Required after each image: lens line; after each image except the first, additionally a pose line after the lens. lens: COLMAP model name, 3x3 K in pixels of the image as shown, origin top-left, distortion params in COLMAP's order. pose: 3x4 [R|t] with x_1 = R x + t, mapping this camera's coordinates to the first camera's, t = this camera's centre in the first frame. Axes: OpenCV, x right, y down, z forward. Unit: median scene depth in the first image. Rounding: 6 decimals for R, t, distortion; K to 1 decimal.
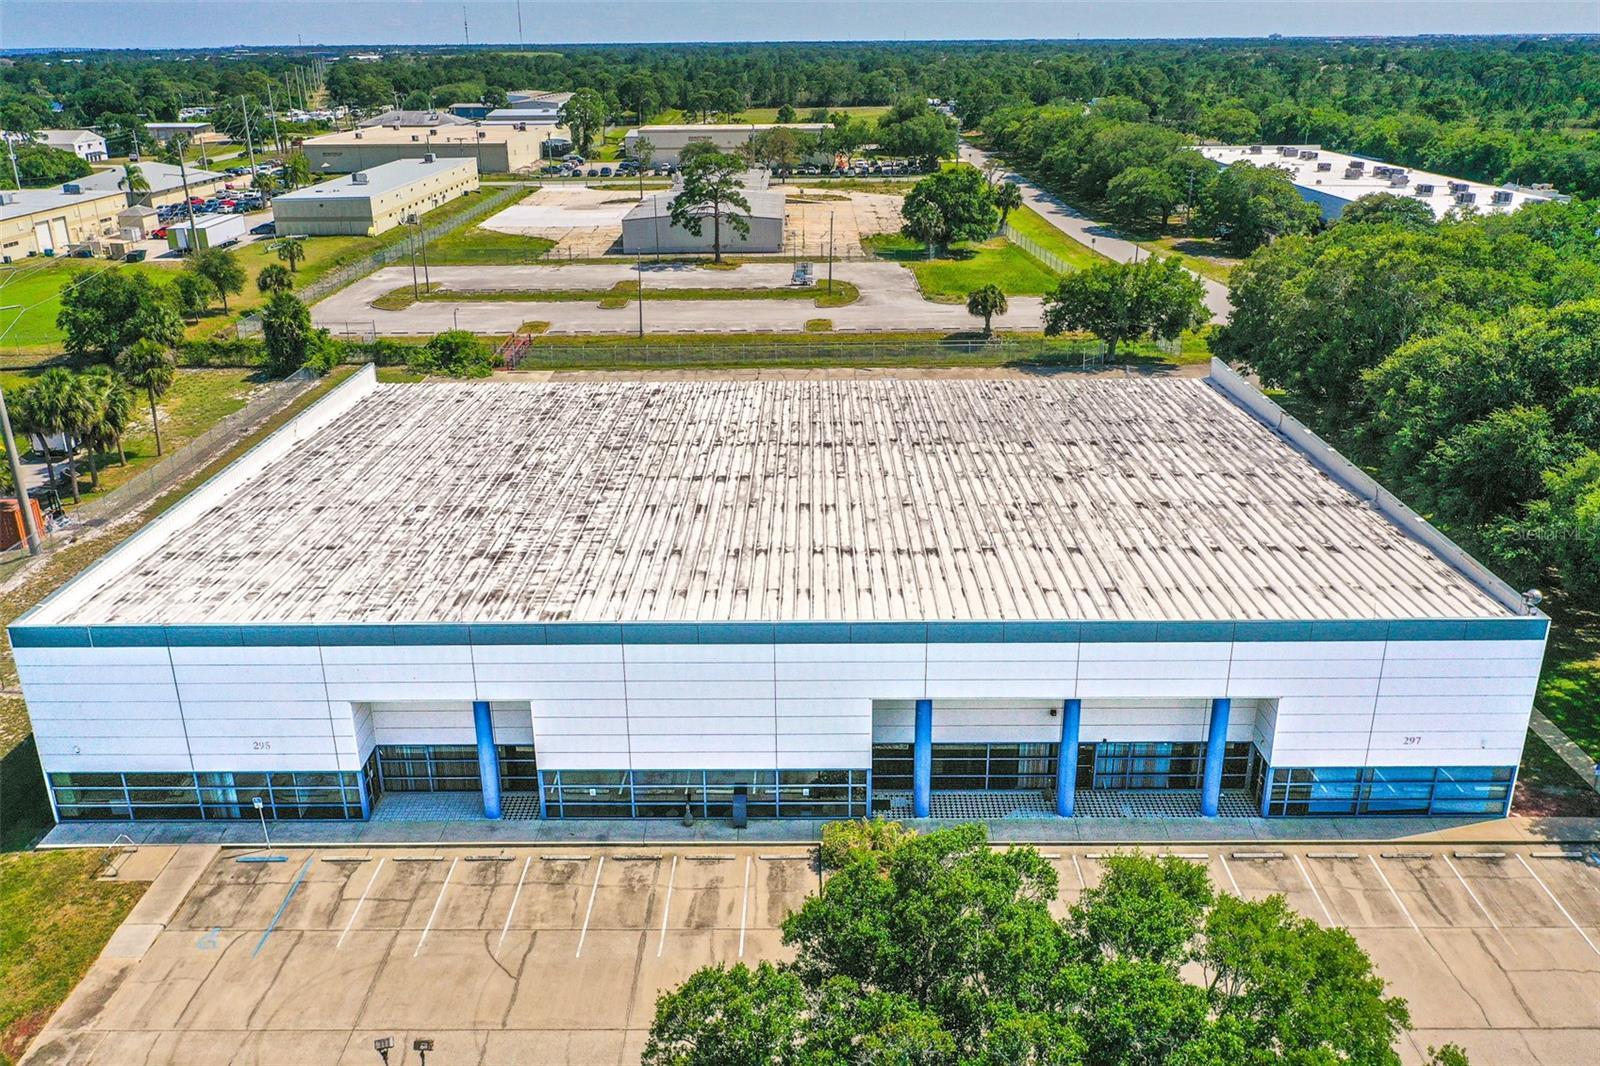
lens RADIAL K [[1274.2, 0, 804.3], [0, 1274.2, 533.7], [0, 0, 1]] dist [0.003223, 0.003288]
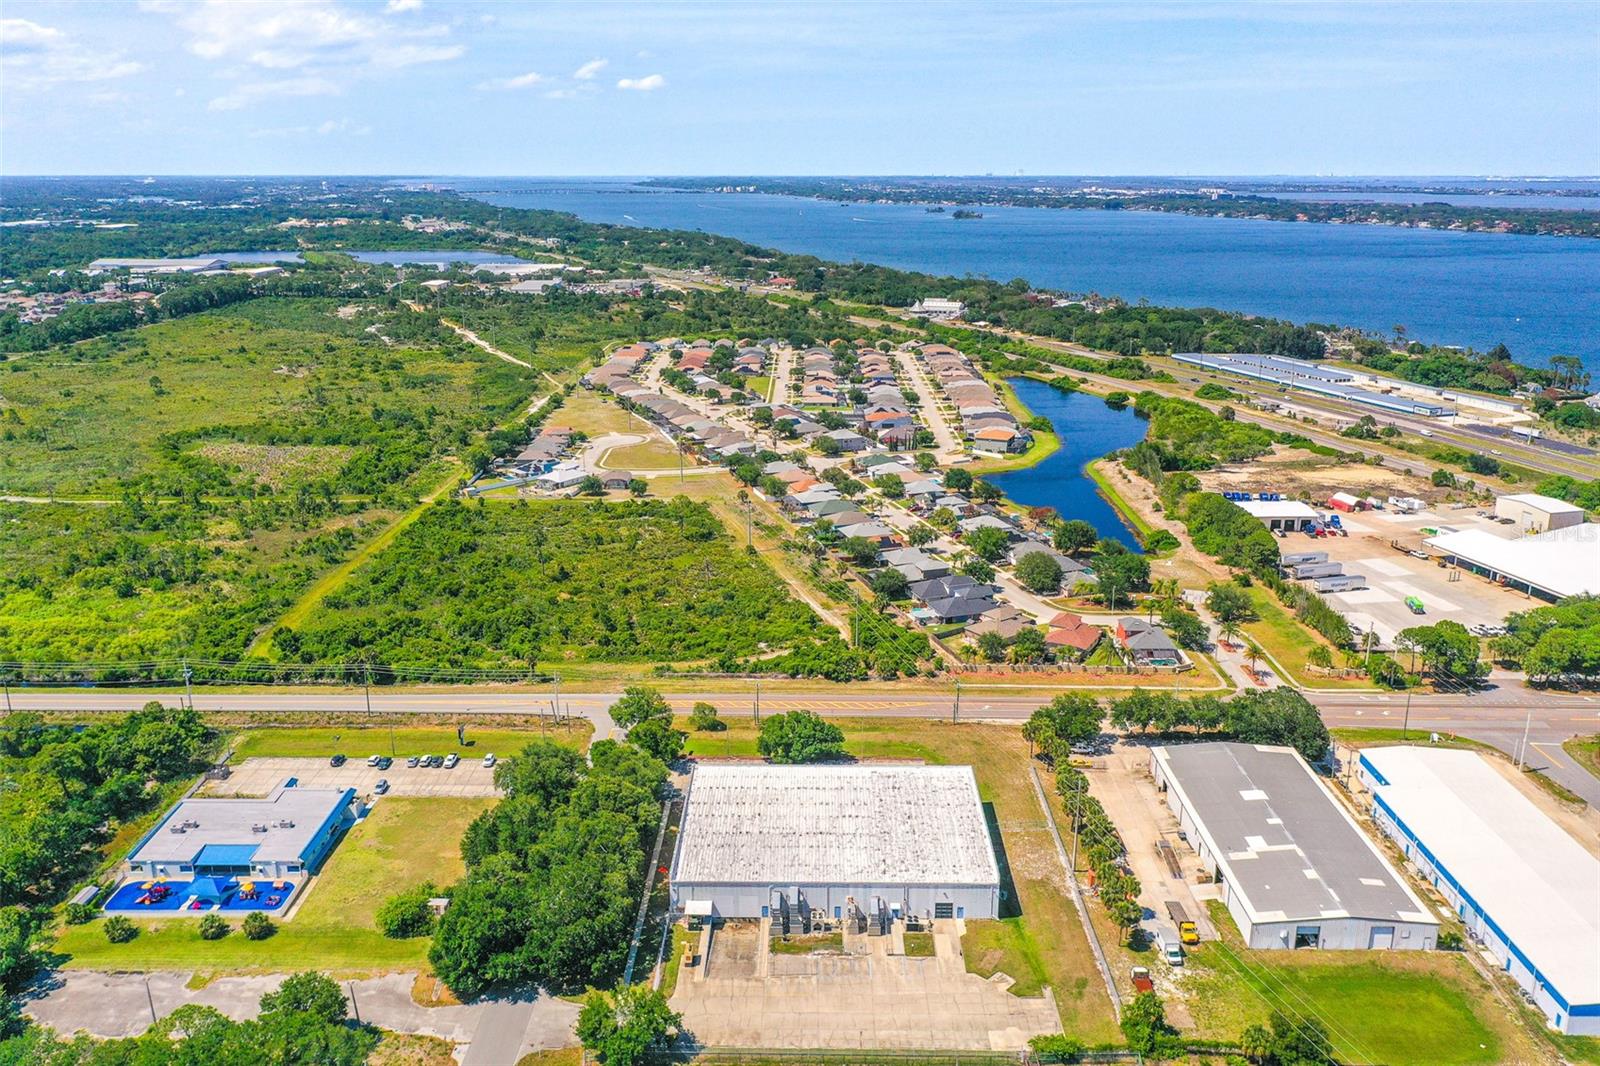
lens RADIAL K [[1256.6, 0, 805.1], [0, 1256.6, 531.7], [0, 0, 1]] dist [0.008821, 0.000582]
pose [[-0.999950, 0.007279, 0.006864, 0.034654], [0.009947, 0.797079, 0.603794, -2.933603], [-0.001076, 0.603832, -0.797111, 3.447482]]
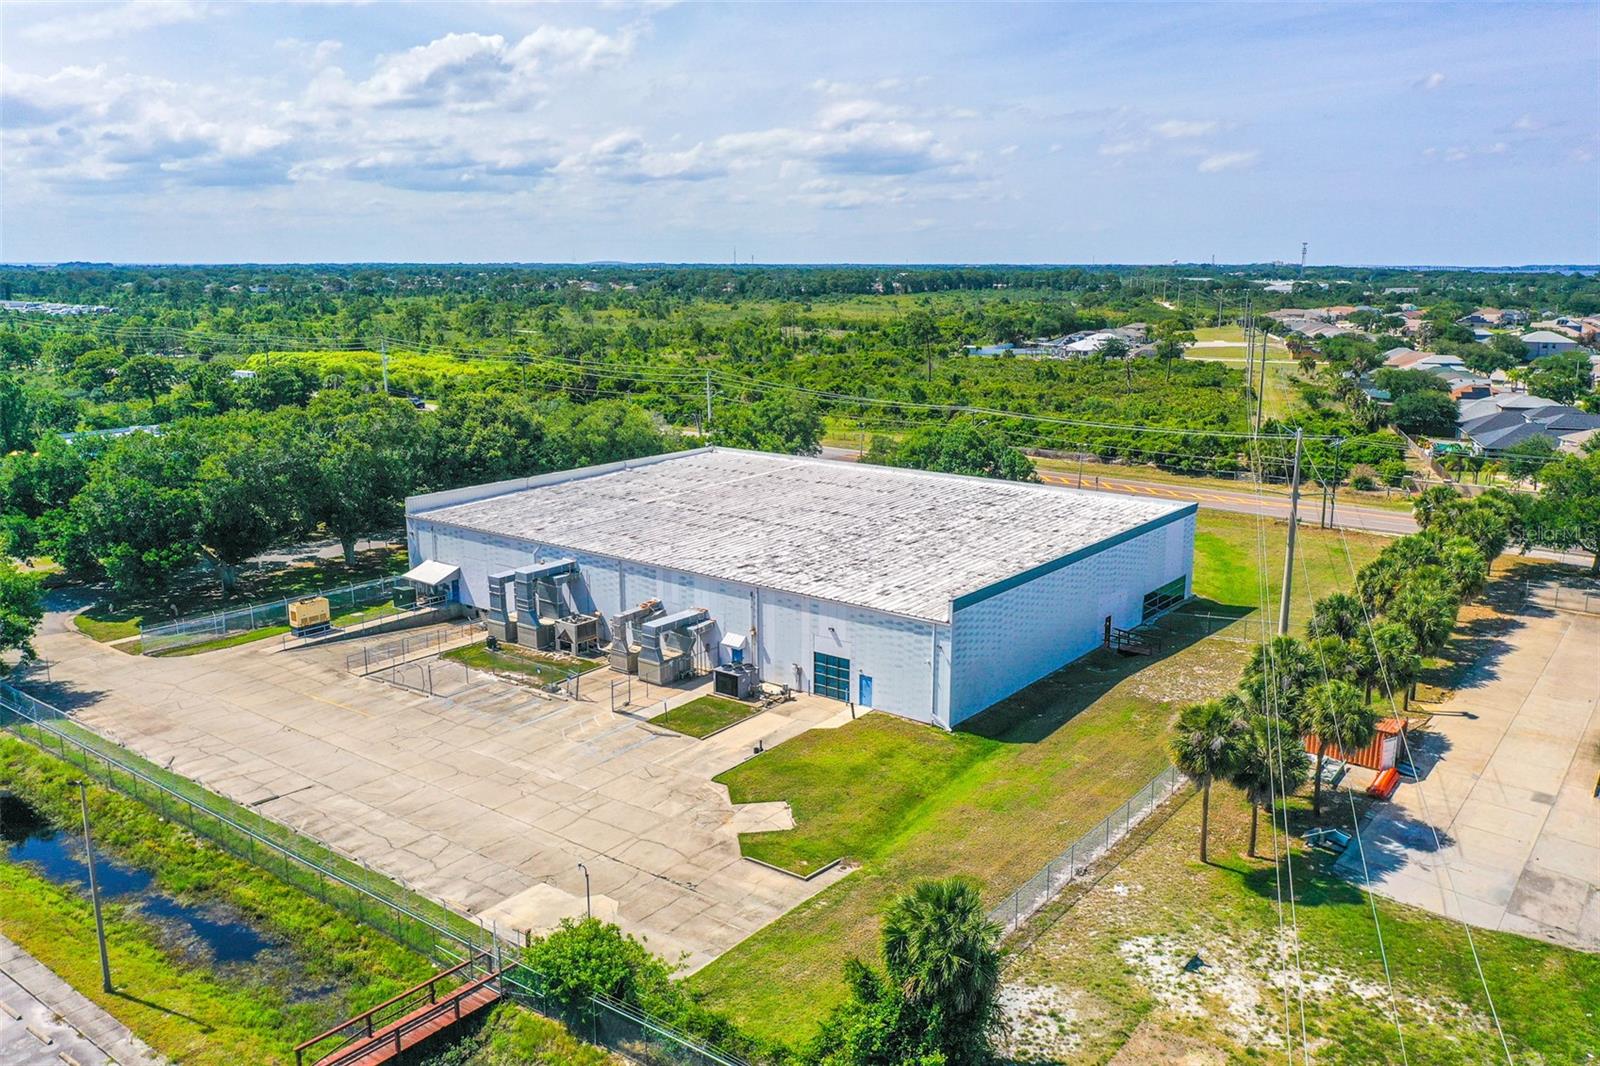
lens RADIAL K [[1258.8, 0, 802.1], [0, 1258.8, 528.7], [0, 0, 1]] dist [0.005834, -0.004256]
pose [[-0.795527, -0.118254, 0.594266, -1.055177], [0.223593, 0.854258, 0.469308, -0.843705], [-0.563154, 0.506221, -0.653144, 2.175937]]
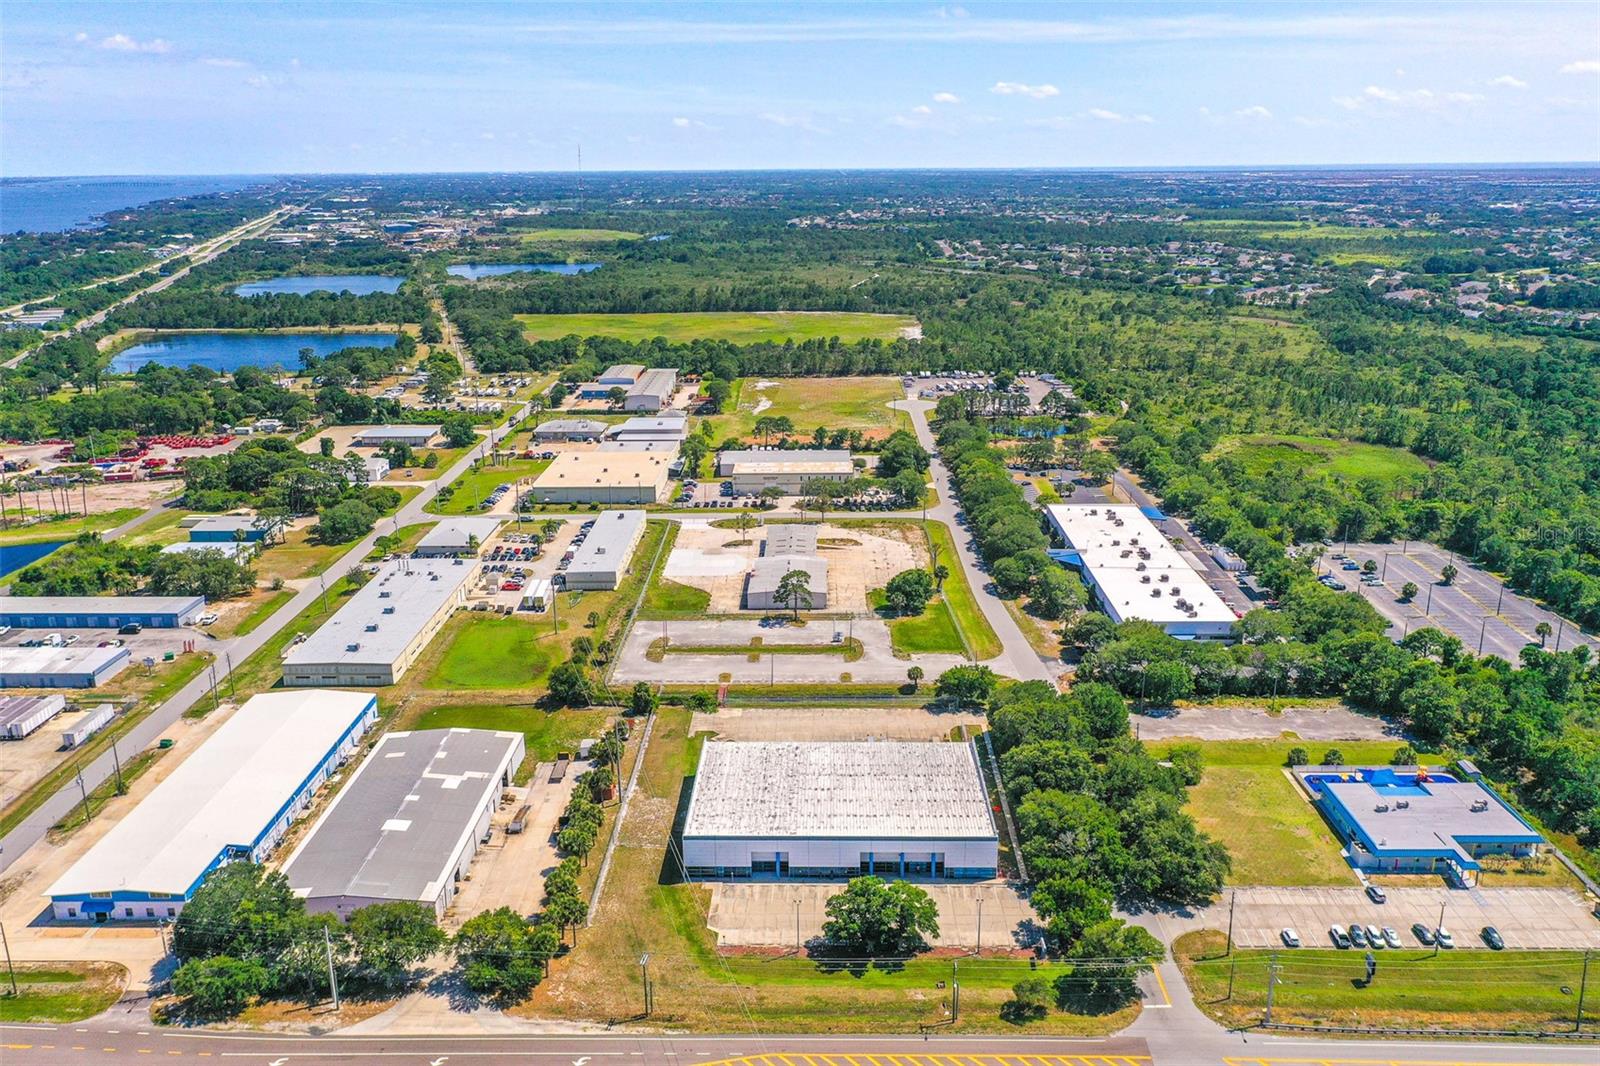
lens RADIAL K [[1261.2, 0, 803.1], [0, 1261.2, 527.4], [0, 0, 1]] dist [0.004677, 0.002614]
pose [[0.999871, 0.004538, -0.015385, -0.070111], [-0.005870, 0.996135, -0.087636, -0.499205], [0.014928, 0.087716, 0.996034, -2.858356]]
